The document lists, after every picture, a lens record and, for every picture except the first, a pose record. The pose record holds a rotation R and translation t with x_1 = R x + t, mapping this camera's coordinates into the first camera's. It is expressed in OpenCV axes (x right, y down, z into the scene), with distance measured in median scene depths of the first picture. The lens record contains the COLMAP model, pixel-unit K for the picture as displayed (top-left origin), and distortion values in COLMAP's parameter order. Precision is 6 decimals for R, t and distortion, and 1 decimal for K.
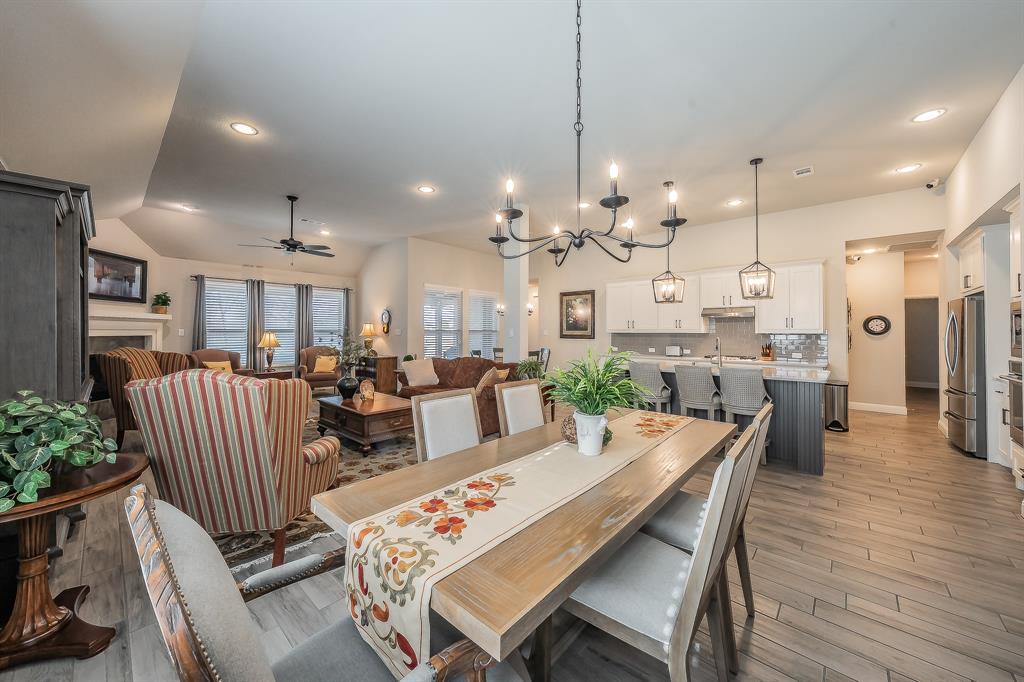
lens RADIAL K [[368.4, 0, 516.6], [0, 368.4, 326.6], [0, 0, 1]] dist [-0.000449, 0.000384]
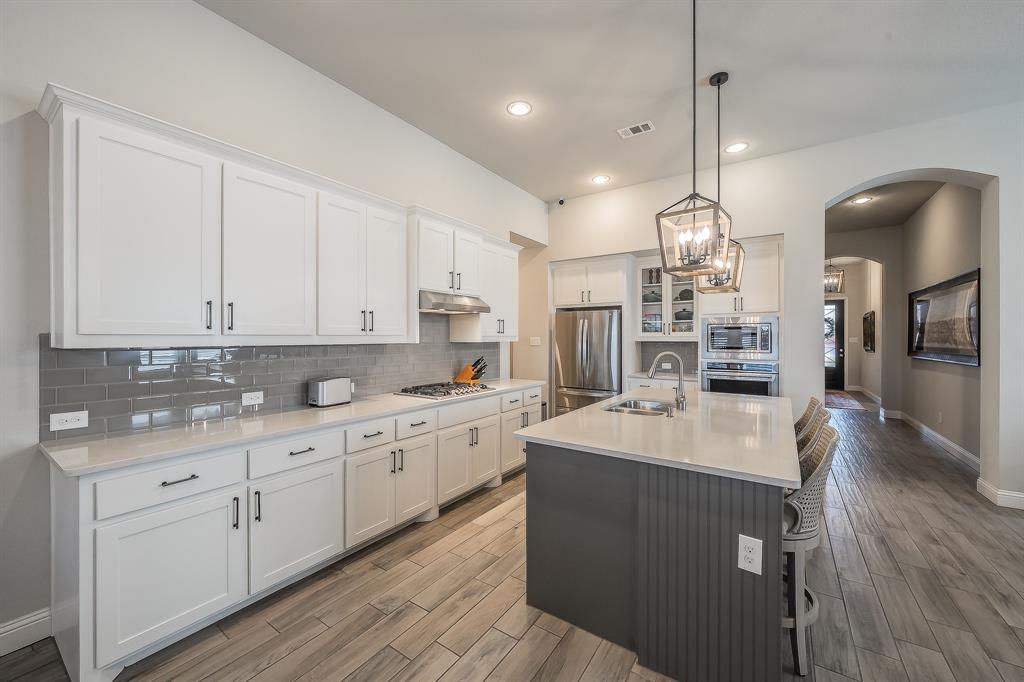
lens RADIAL K [[399.9, 0, 507.5], [0, 399.9, 338.1], [0, 0, 1]] dist [0.000537, 0.000514]
pose [[-0.113344, -0.002932, 0.993552, -0.004438], [-0.013417, 0.999909, 0.001420, 0.008883], [-0.993465, -0.013169, -0.113373, 0.980507]]
